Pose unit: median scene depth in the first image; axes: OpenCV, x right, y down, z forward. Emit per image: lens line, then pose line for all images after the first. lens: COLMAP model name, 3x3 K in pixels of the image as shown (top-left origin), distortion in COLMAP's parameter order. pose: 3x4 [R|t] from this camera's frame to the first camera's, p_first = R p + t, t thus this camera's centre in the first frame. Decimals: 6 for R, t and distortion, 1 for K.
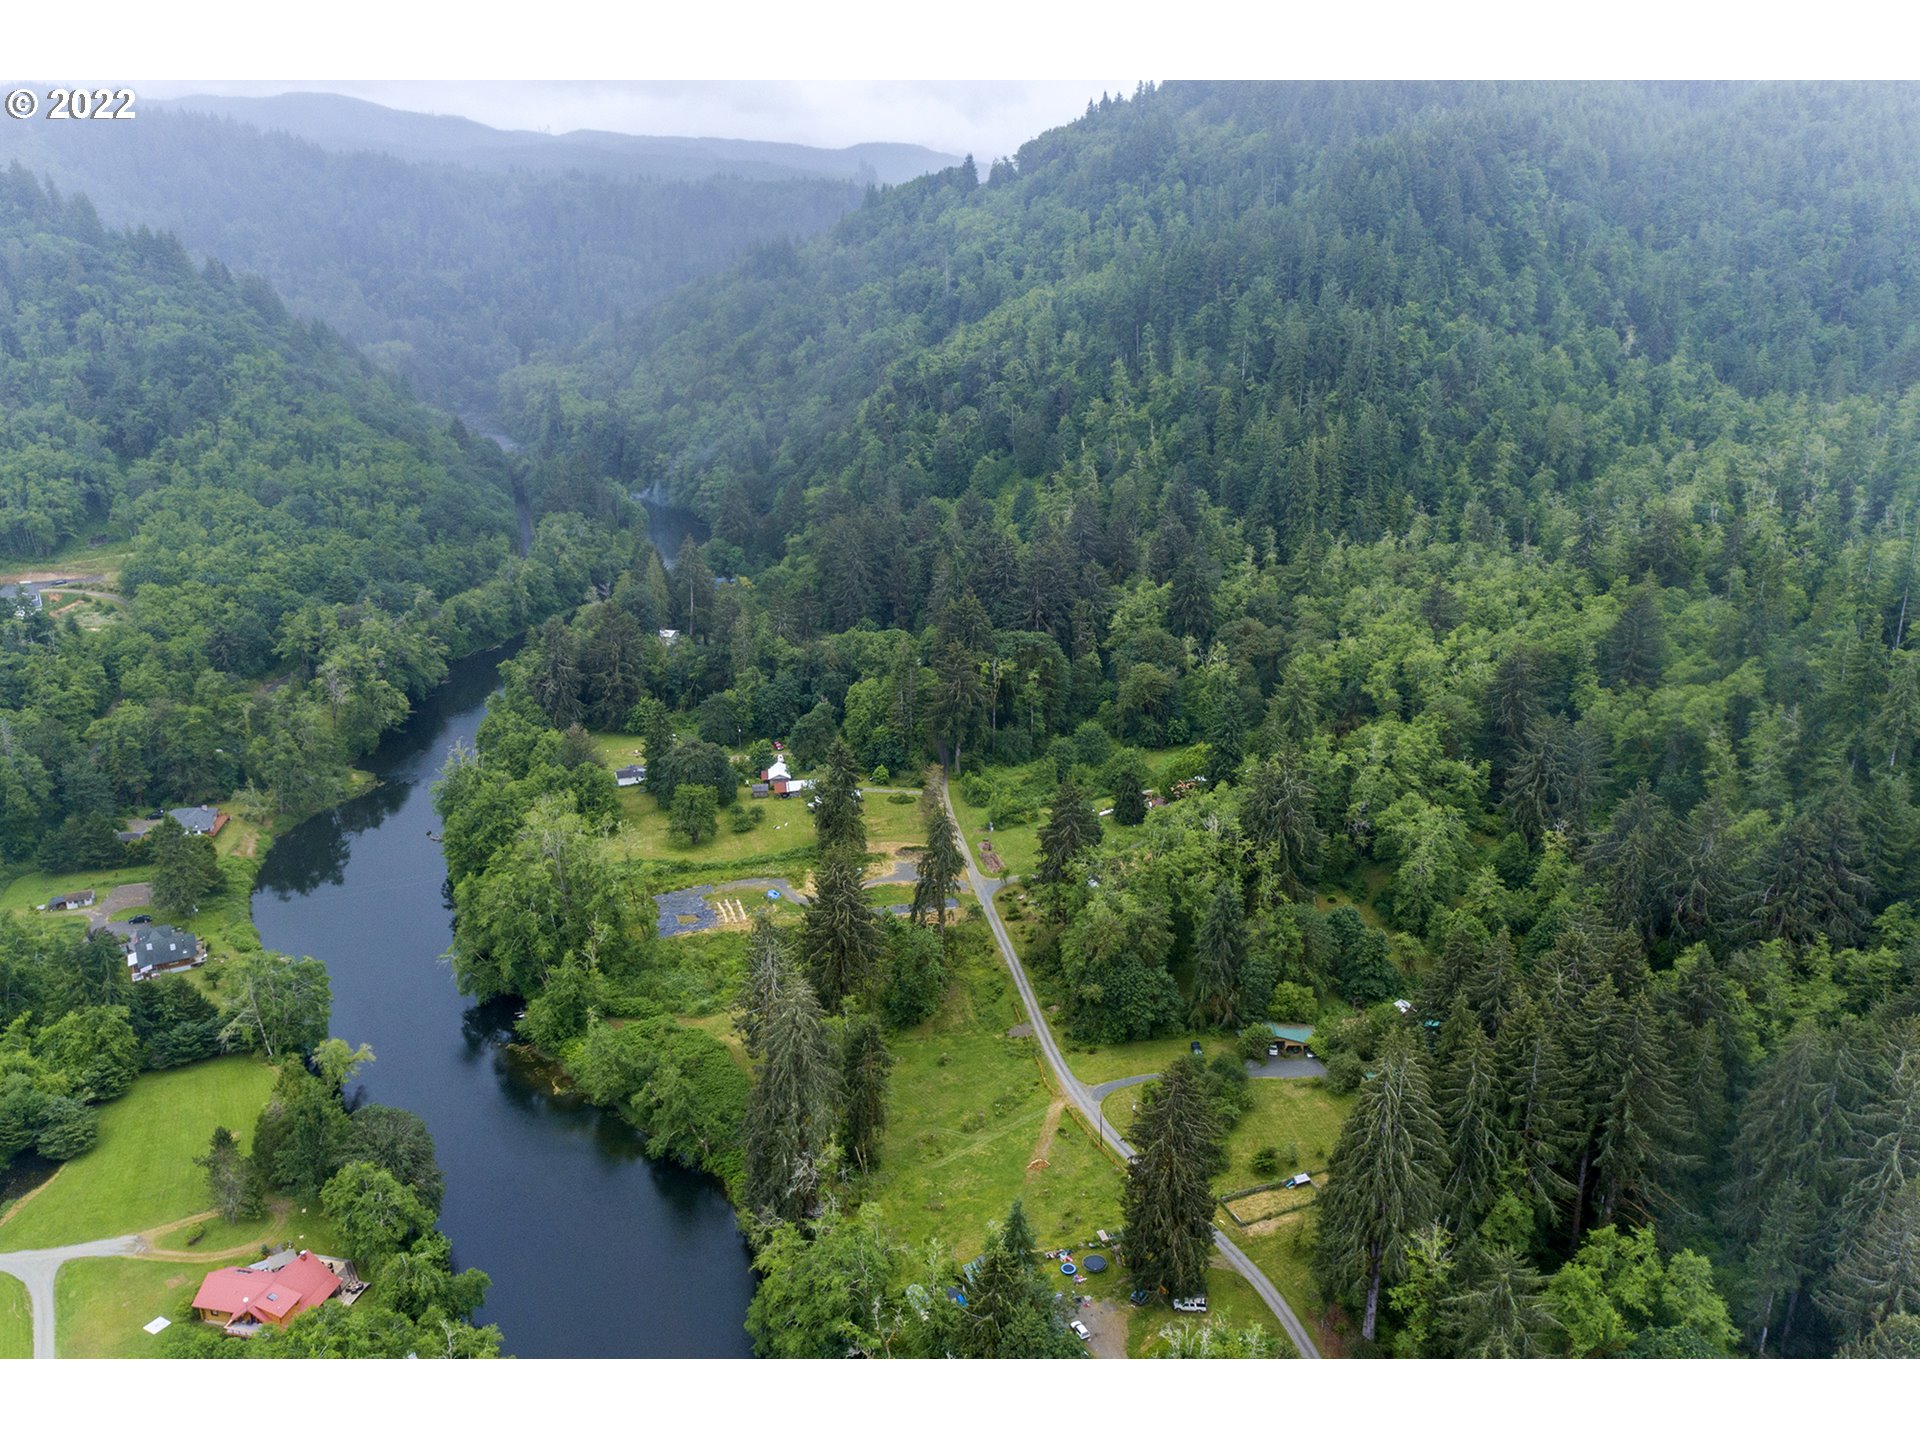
lens RADIAL K [[1505.3, 0, 867.1], [0, 1505.3, 706.3], [0, 0, 1]] dist [0.019086, 0.009545]
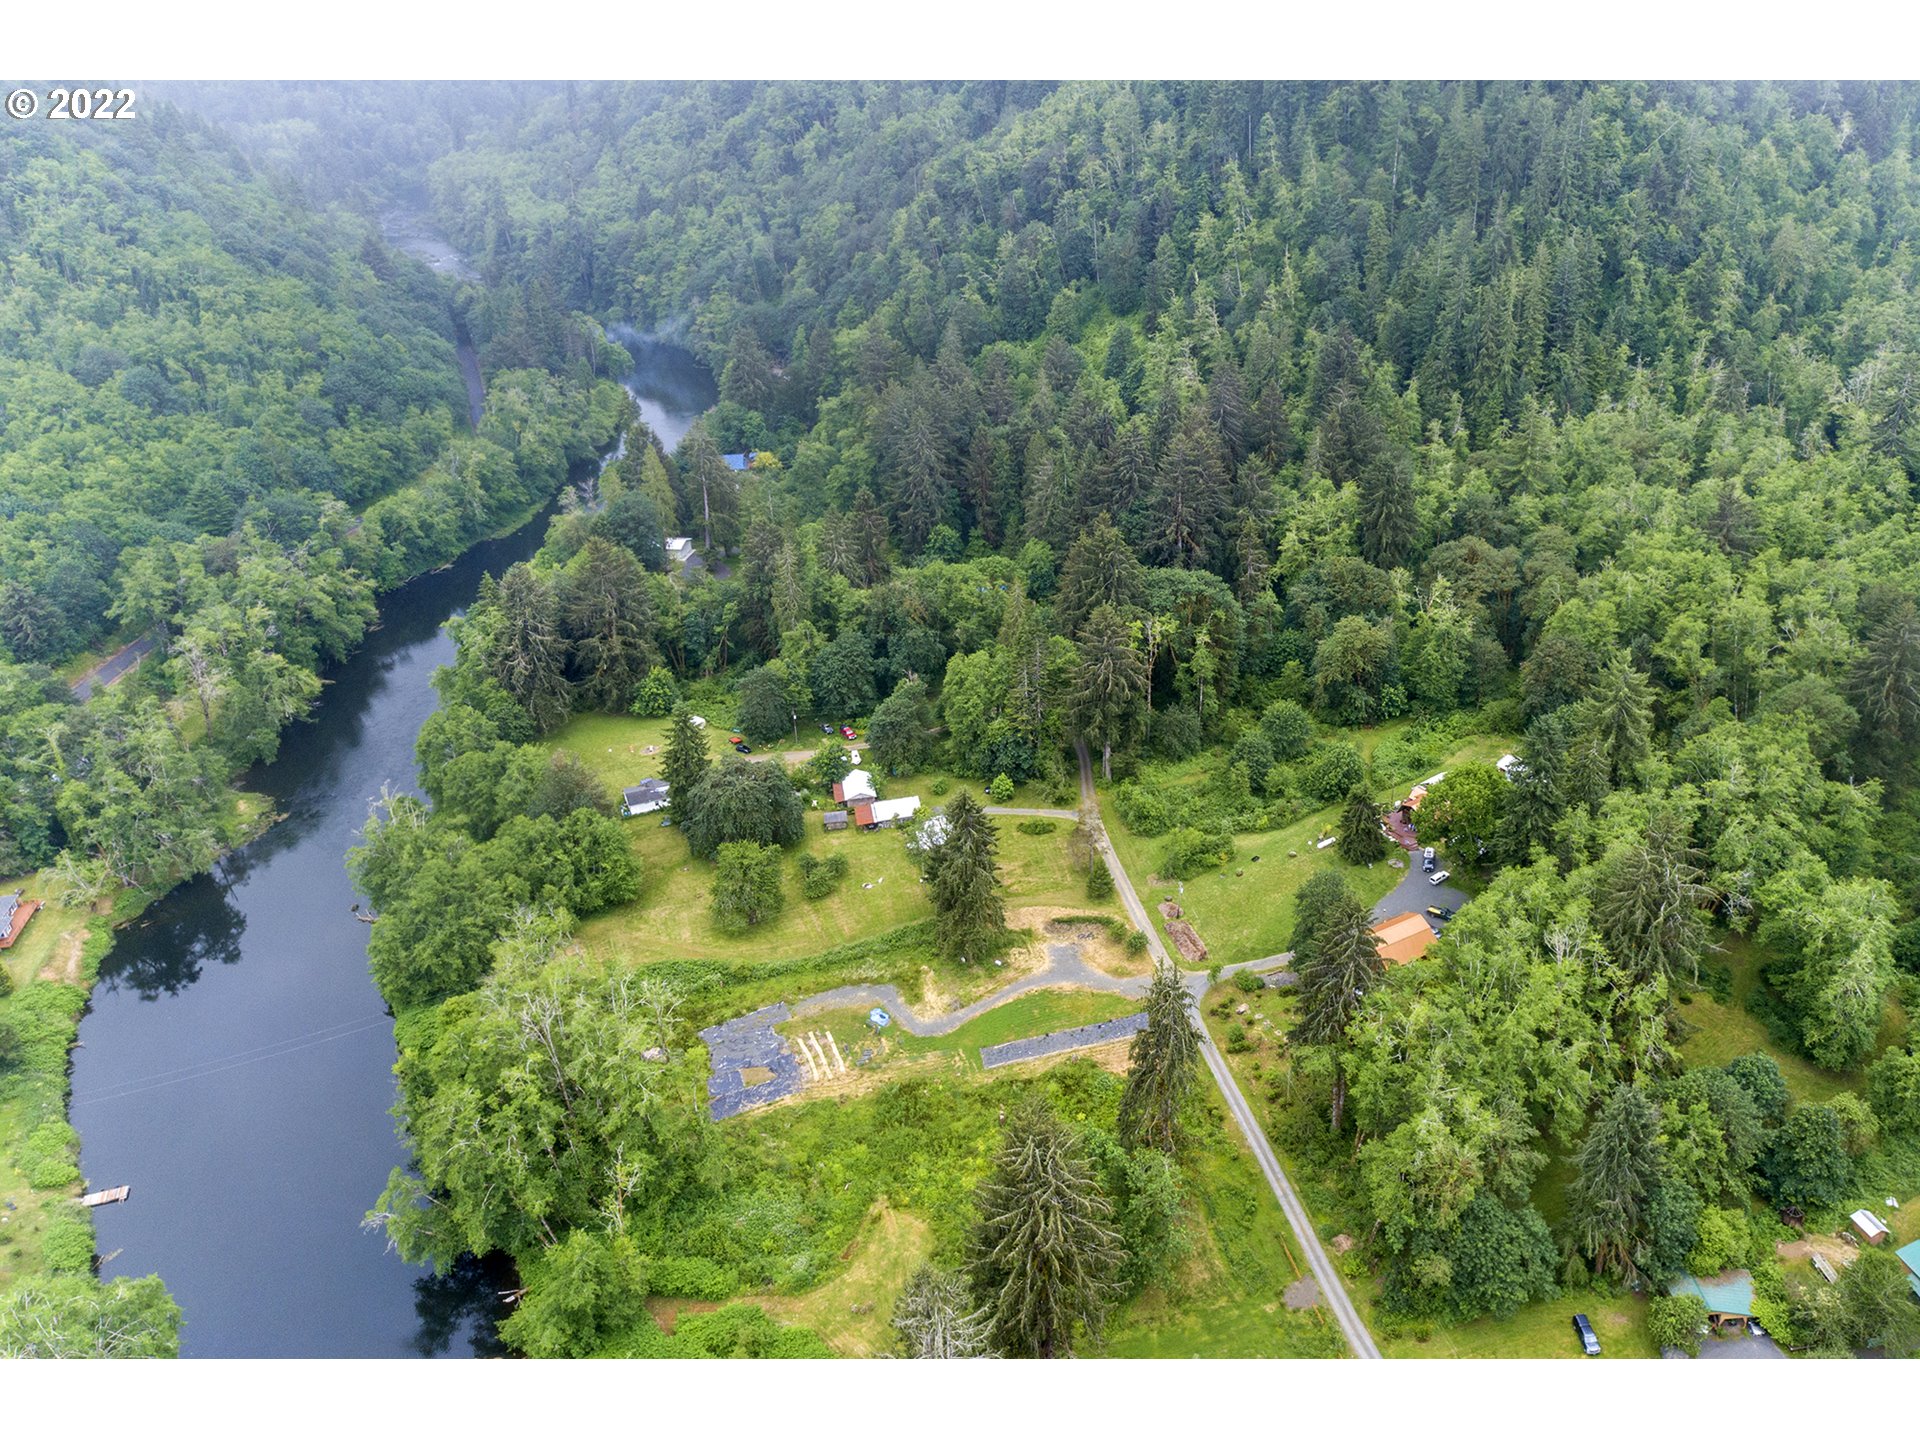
lens RADIAL K [[1541.9, 0, 1077.8], [0, 1541.9, 713.0], [0, 0, 1]] dist [0.021042, 0.014488]
pose [[0.990904, -0.055500, 0.122591, -0.037987], [0.038344, 0.989674, 0.138113, -0.079004], [-0.128990, -0.132156, 0.982800, 0.233897]]
